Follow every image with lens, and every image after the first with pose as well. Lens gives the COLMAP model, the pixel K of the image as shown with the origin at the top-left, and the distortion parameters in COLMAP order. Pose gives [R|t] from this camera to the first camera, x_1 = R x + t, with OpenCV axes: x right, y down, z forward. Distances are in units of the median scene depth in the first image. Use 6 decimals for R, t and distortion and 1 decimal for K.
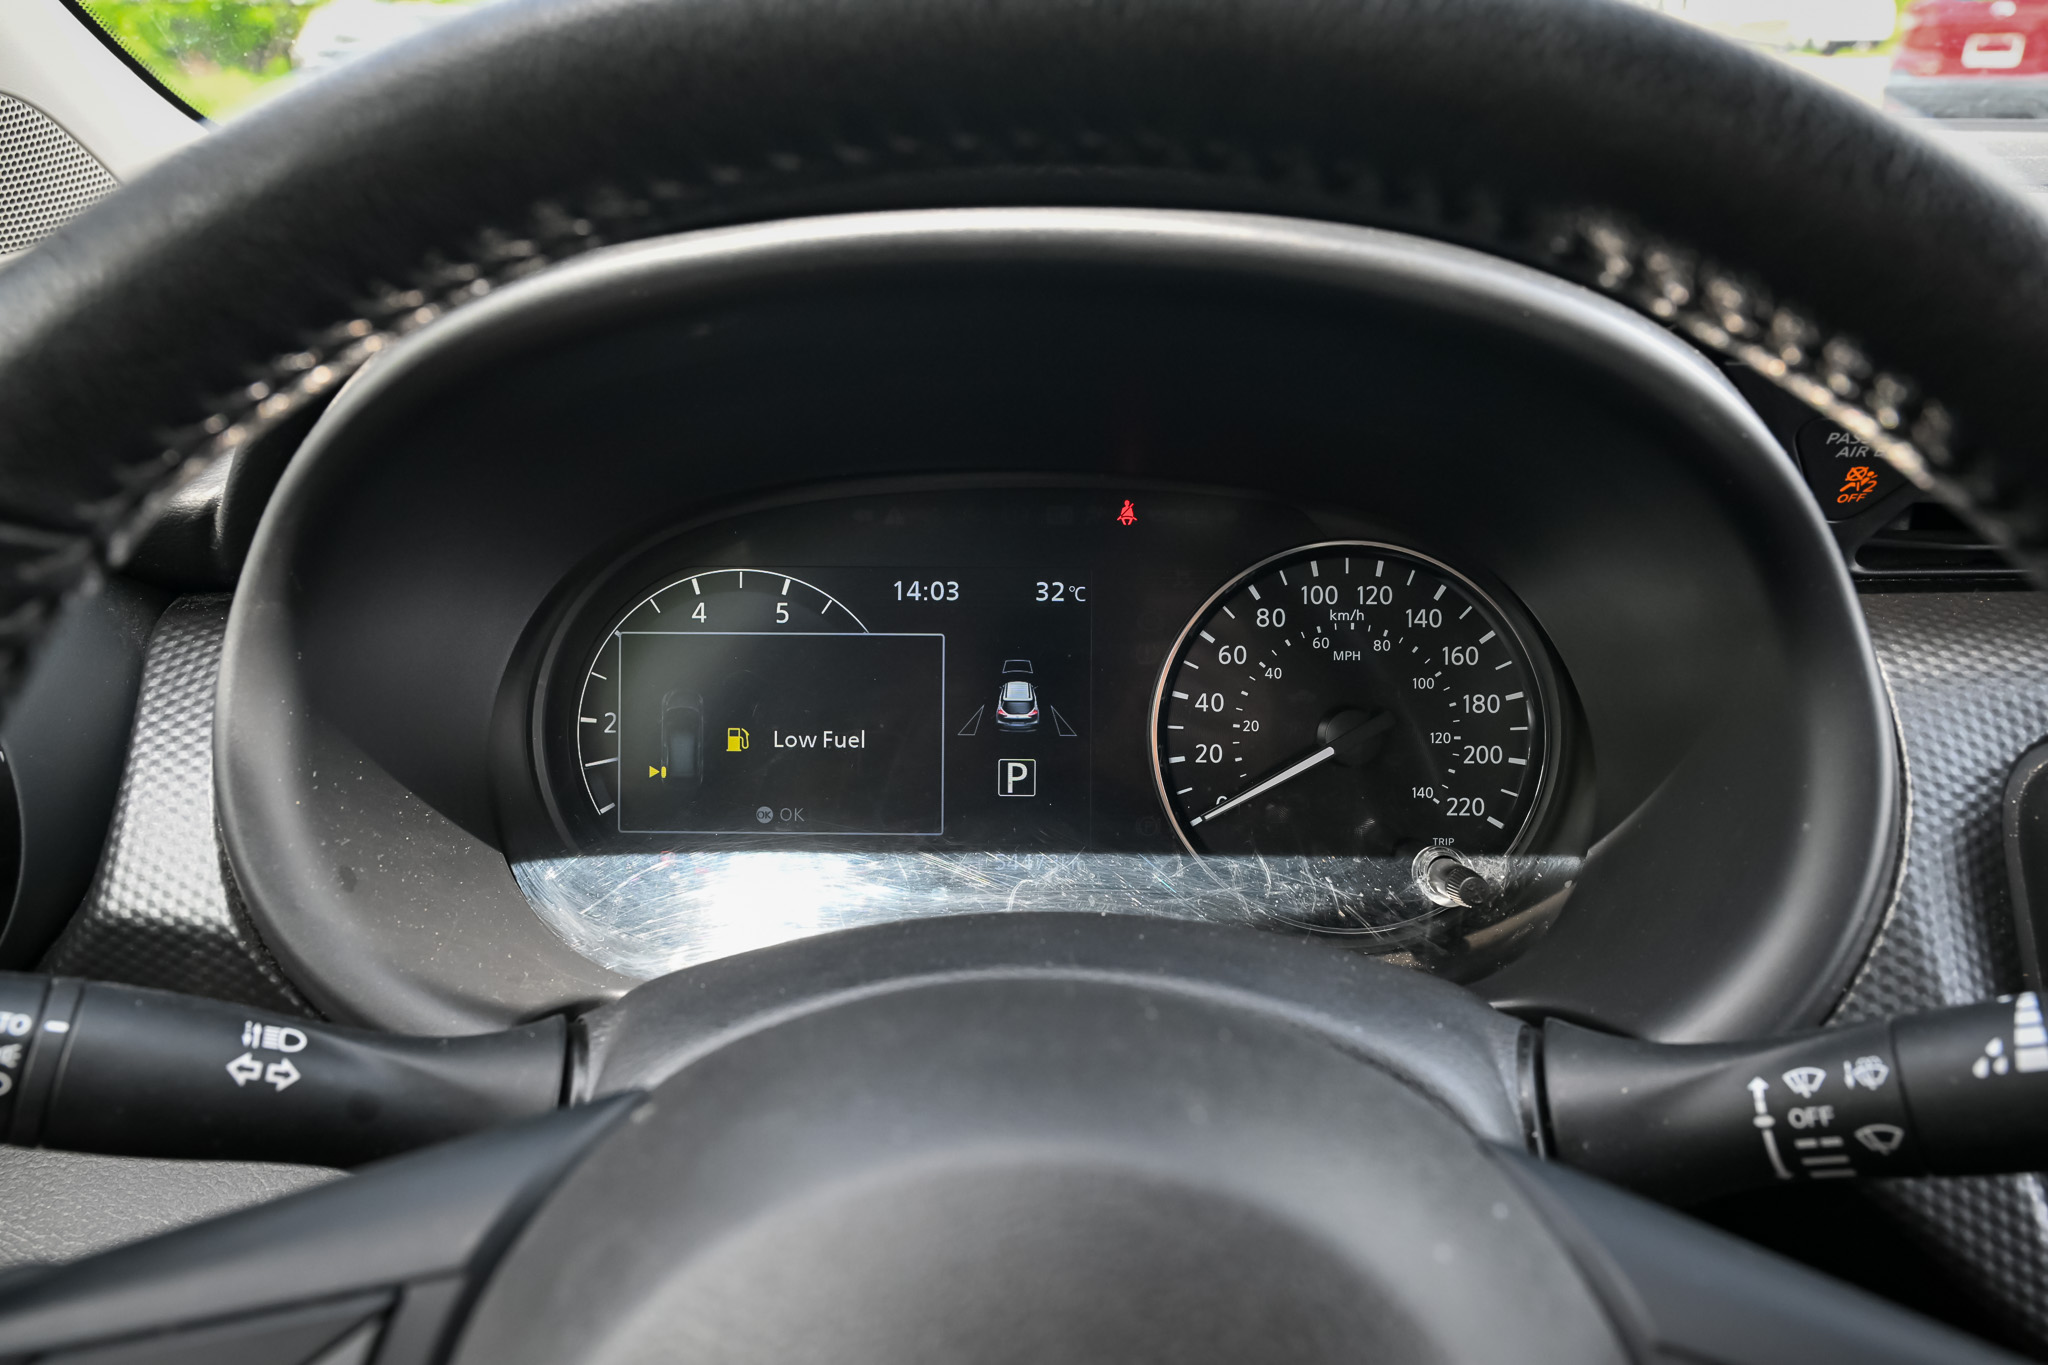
lens RADIAL K [[1567.4, 0, 1023.6], [0, 1567.4, 676.2], [0, 0, 1]] dist [0.009055, -0.000306]
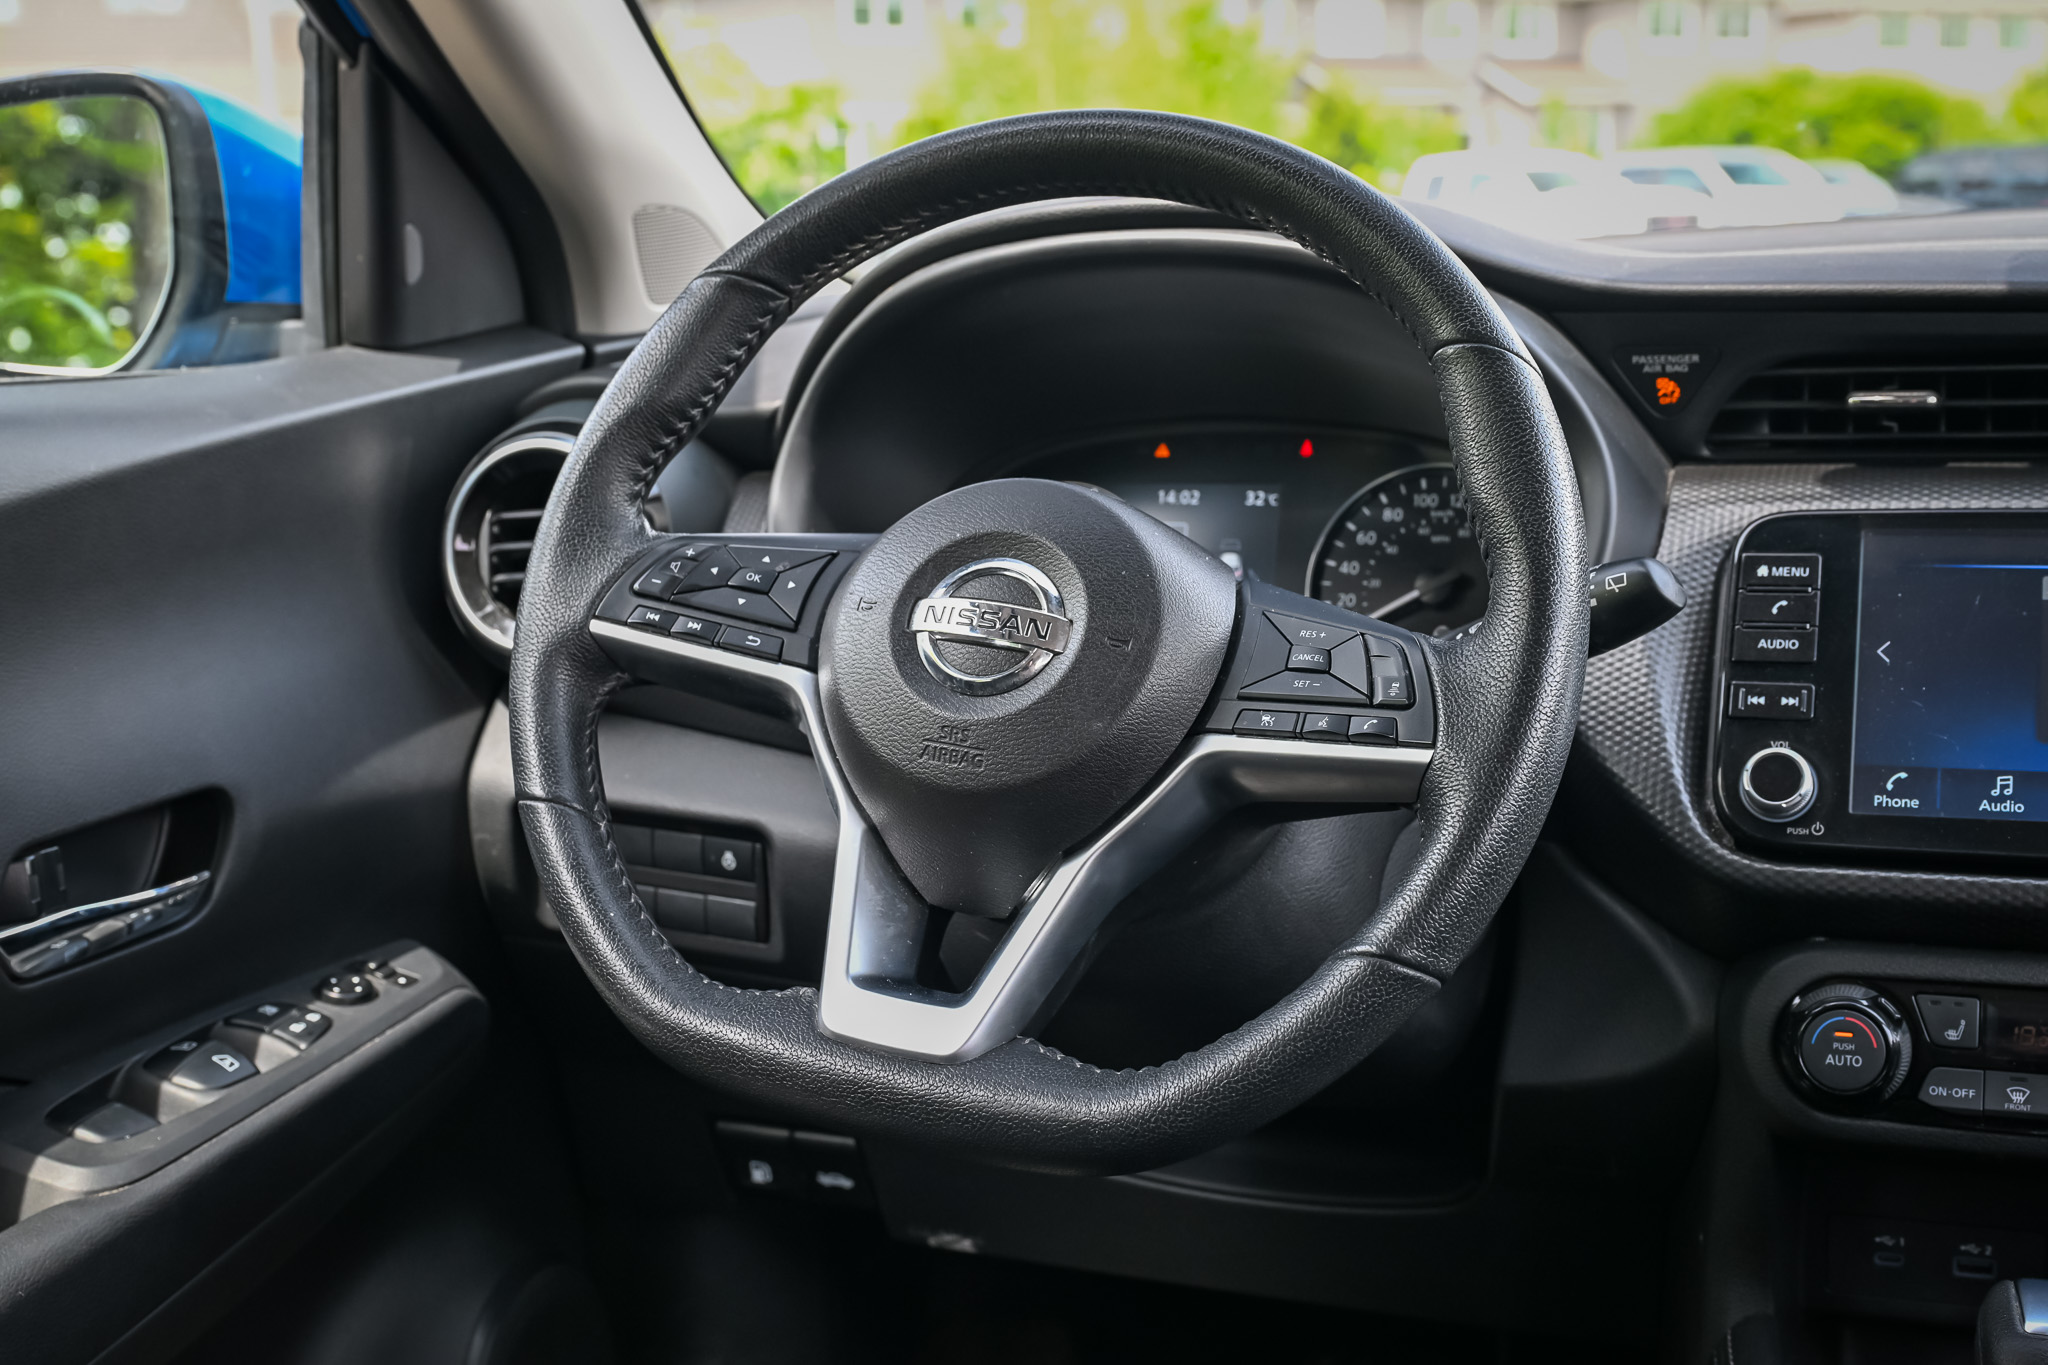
lens RADIAL K [[2489.6, 0, 1016.1], [0, 2489.6, 692.5], [0, 0, 1]] dist [-0.001378, 0.000000]
pose [[0.943112, 0.035900, -0.330532, 0.618622], [-0.098243, 0.979852, -0.173892, 0.588991], [0.317630, 0.196472, 0.927637, -1.326435]]
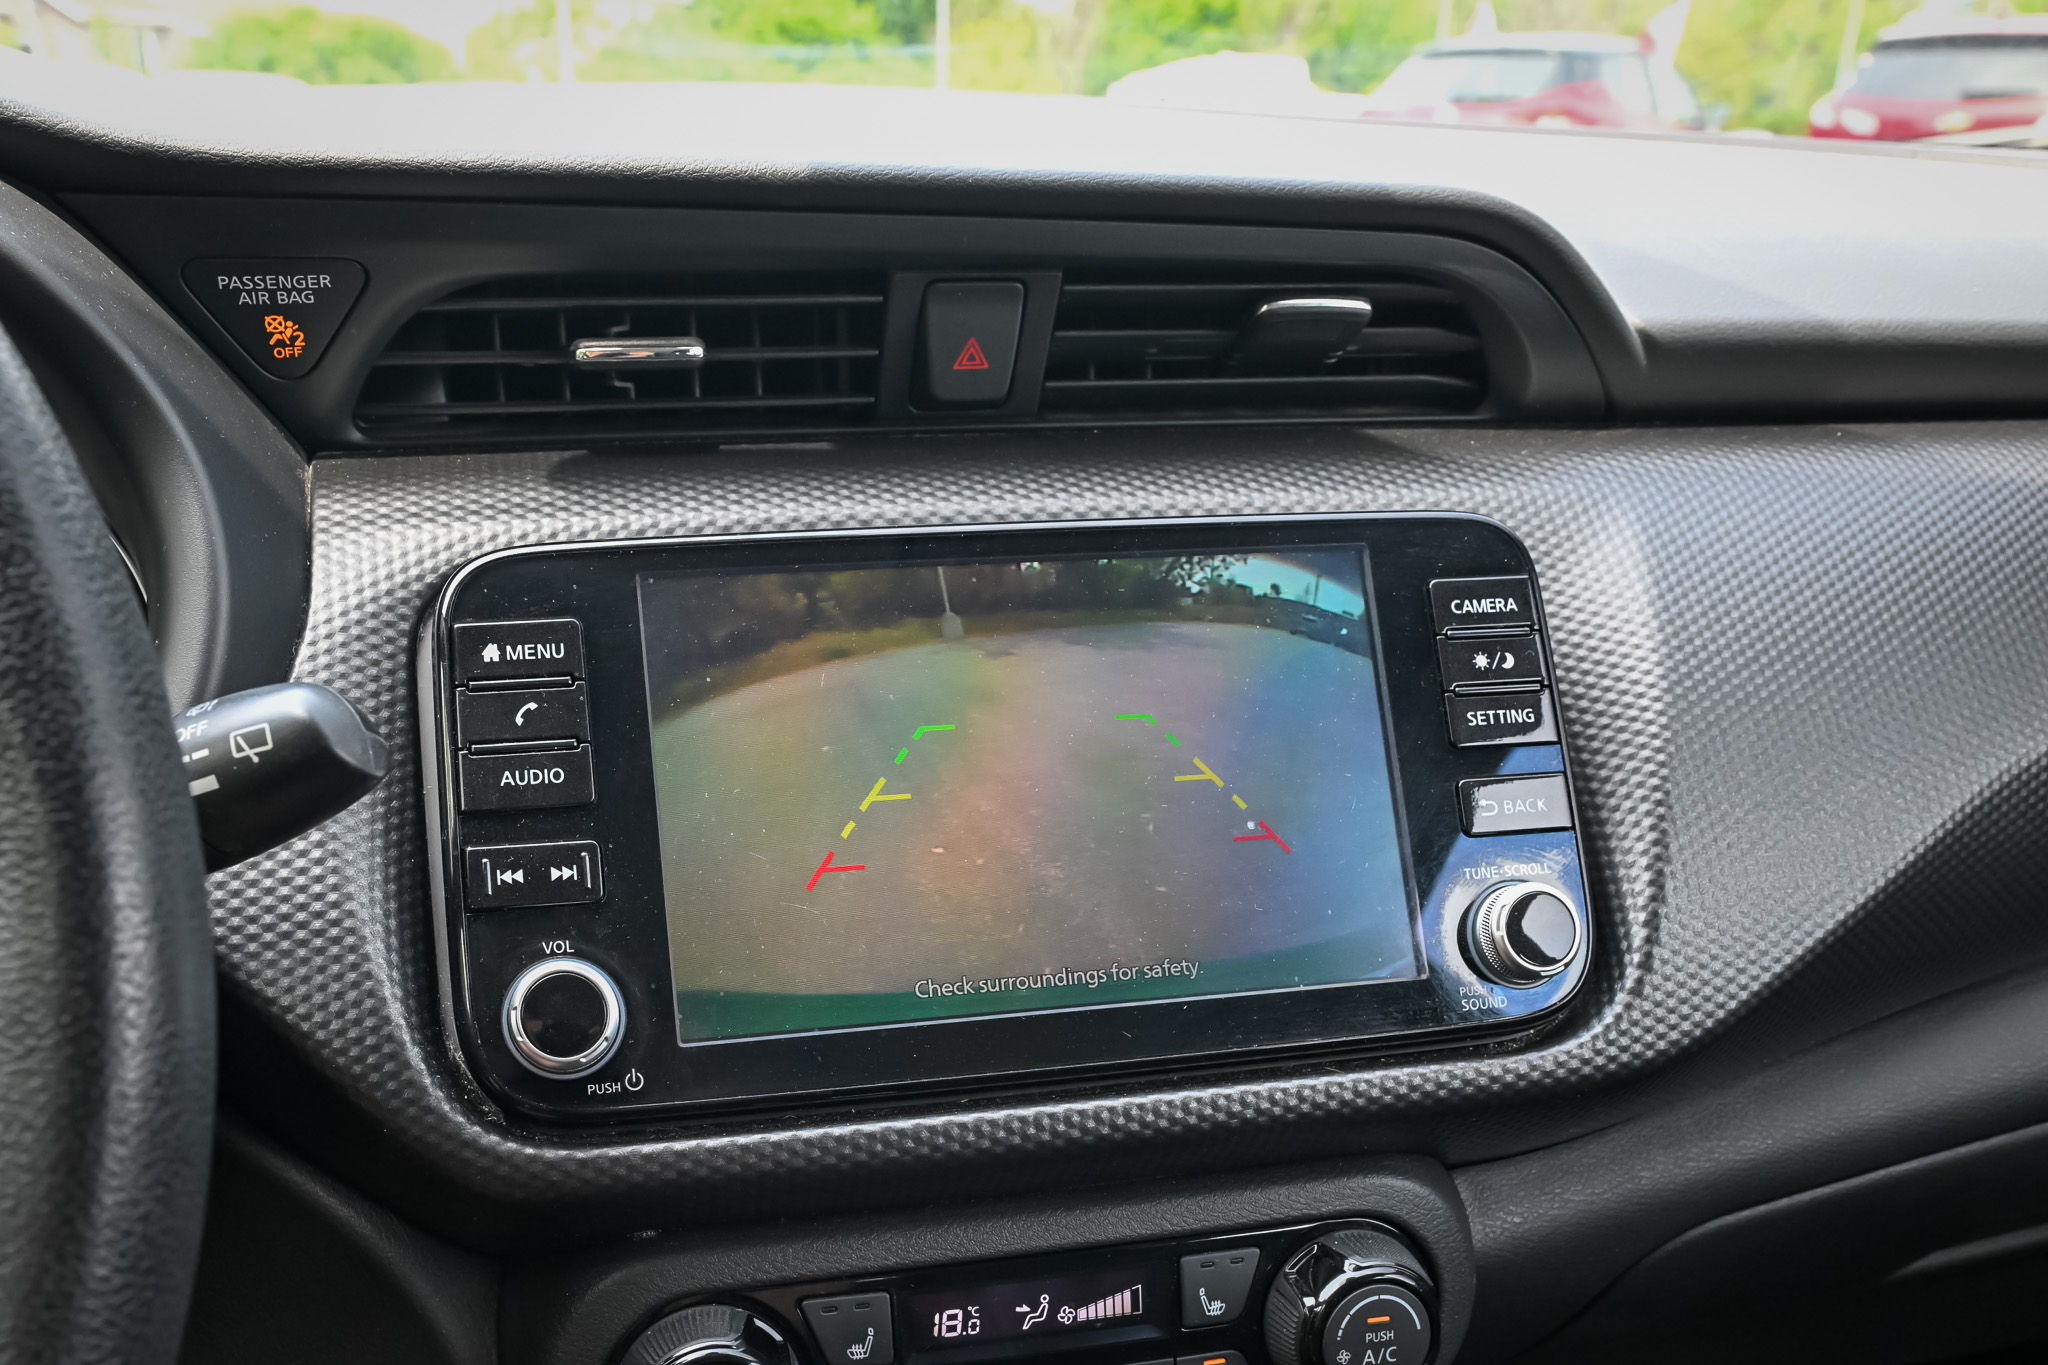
lens RADIAL K [[1854.6, 0, 905.6], [0, 1854.6, 900.4], [0, 0, 1]] dist [0.001175, -0.007032]
pose [[0.969854, -0.075233, 0.231783, 0.496498], [0.072297, 0.997159, 0.021149, 0.199342], [-0.232715, -0.003754, 0.972538, -0.217276]]
